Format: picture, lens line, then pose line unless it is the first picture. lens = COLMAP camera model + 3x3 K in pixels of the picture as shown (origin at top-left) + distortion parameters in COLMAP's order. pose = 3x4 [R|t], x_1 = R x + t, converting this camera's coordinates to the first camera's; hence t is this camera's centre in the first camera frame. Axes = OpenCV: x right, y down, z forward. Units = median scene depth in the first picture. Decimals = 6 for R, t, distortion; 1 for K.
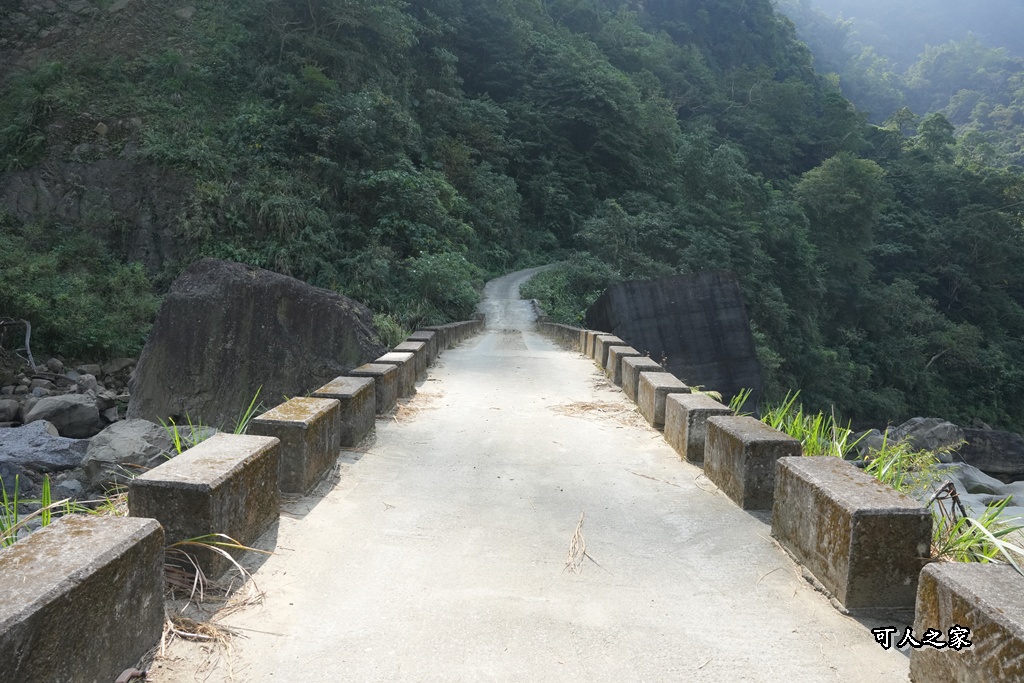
lens RADIAL K [[703.5, 0, 506.7], [0, 703.5, 345.8], [0, 0, 1]] dist [-0.166658, 0.113728]
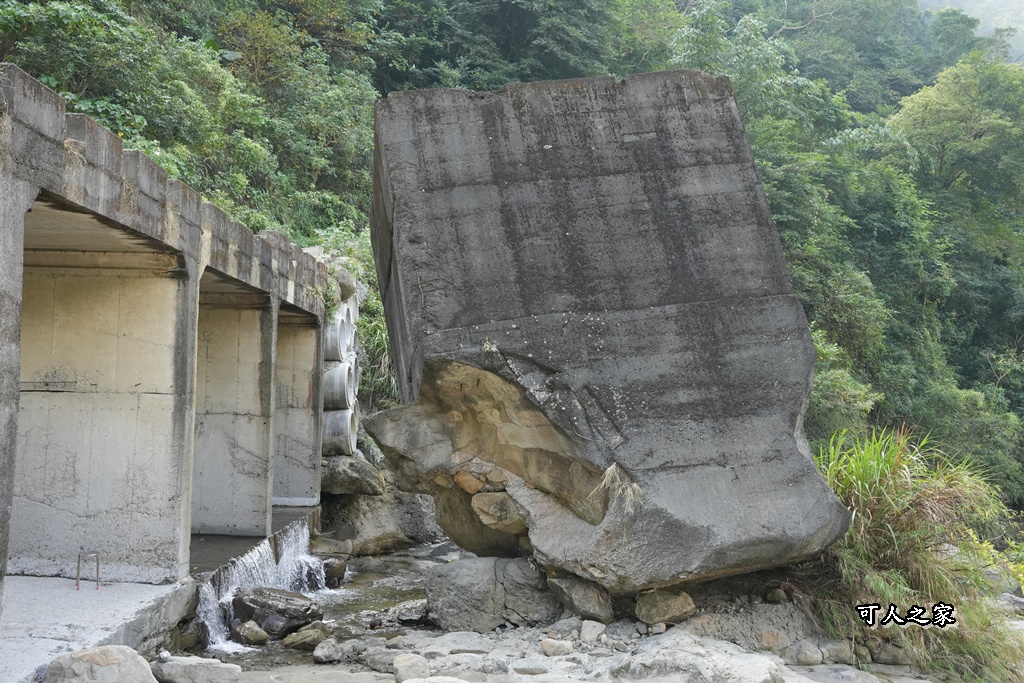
lens RADIAL K [[963.3, 0, 518.4], [0, 963.3, 341.4], [0, 0, 1]] dist [0.021295, 0.000000]
pose [[0.999624, -0.012319, 0.024491, 0.103354], [0.014749, 0.994712, -0.101639, 0.044000], [-0.023109, 0.101962, 0.994520, 0.252734]]
